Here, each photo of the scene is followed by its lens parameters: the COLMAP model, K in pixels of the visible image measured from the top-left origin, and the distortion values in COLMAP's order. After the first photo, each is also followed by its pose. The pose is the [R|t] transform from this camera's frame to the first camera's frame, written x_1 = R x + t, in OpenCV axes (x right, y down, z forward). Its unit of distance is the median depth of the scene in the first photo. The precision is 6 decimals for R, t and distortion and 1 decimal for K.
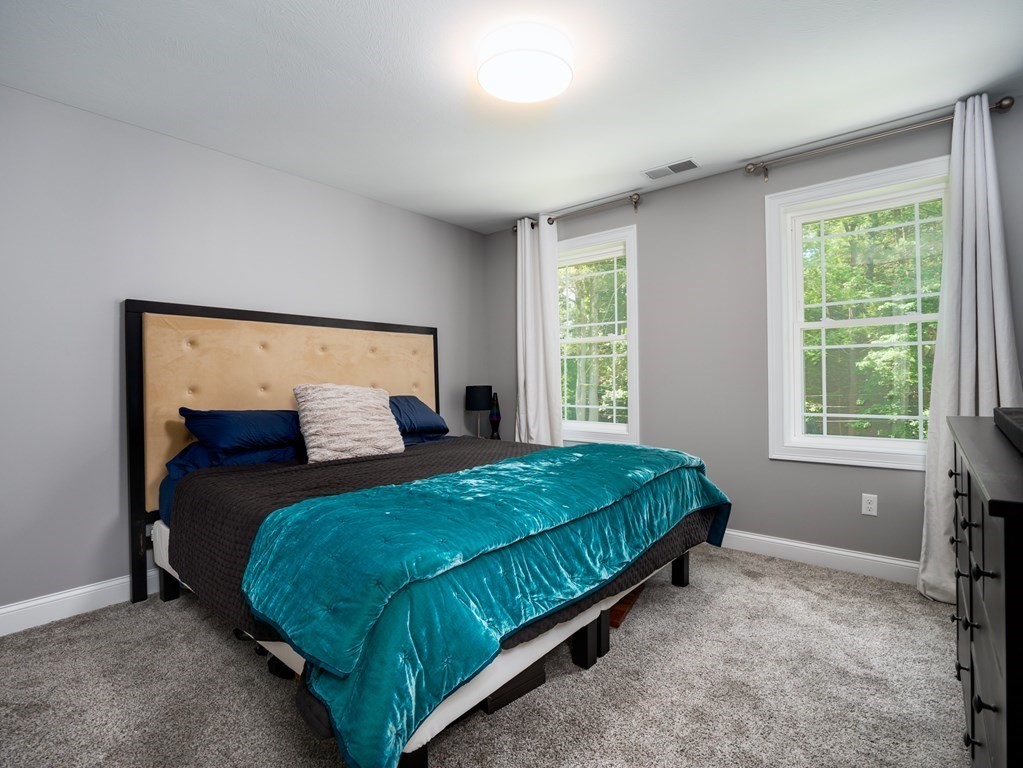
lens RADIAL K [[494.1, 0, 521.0], [0, 494.1, 380.2], [0, 0, 1]] dist [-0.016297, 0.000501]
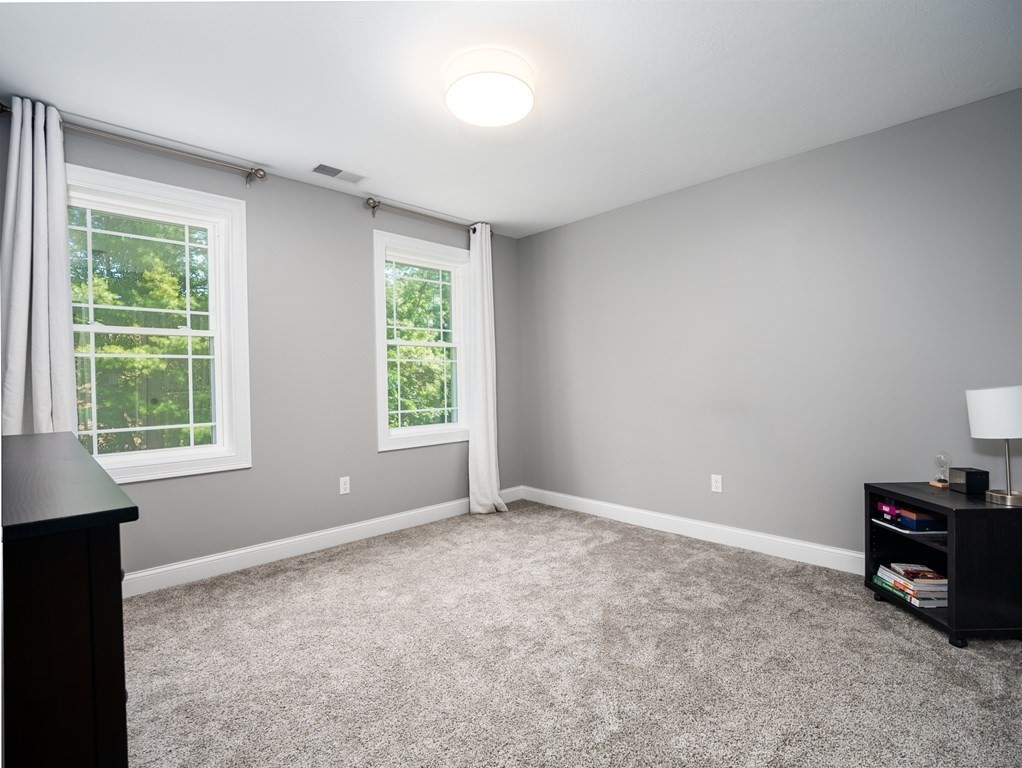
lens RADIAL K [[493.6, 0, 520.2], [0, 493.6, 377.7], [0, 0, 1]] dist [-0.016297, 0.000501]
pose [[0.092330, 0.009874, 0.995679, -0.566179], [0.021068, 0.999708, -0.011868, 0.002211], [-0.995506, 0.022072, 0.092095, 0.483682]]
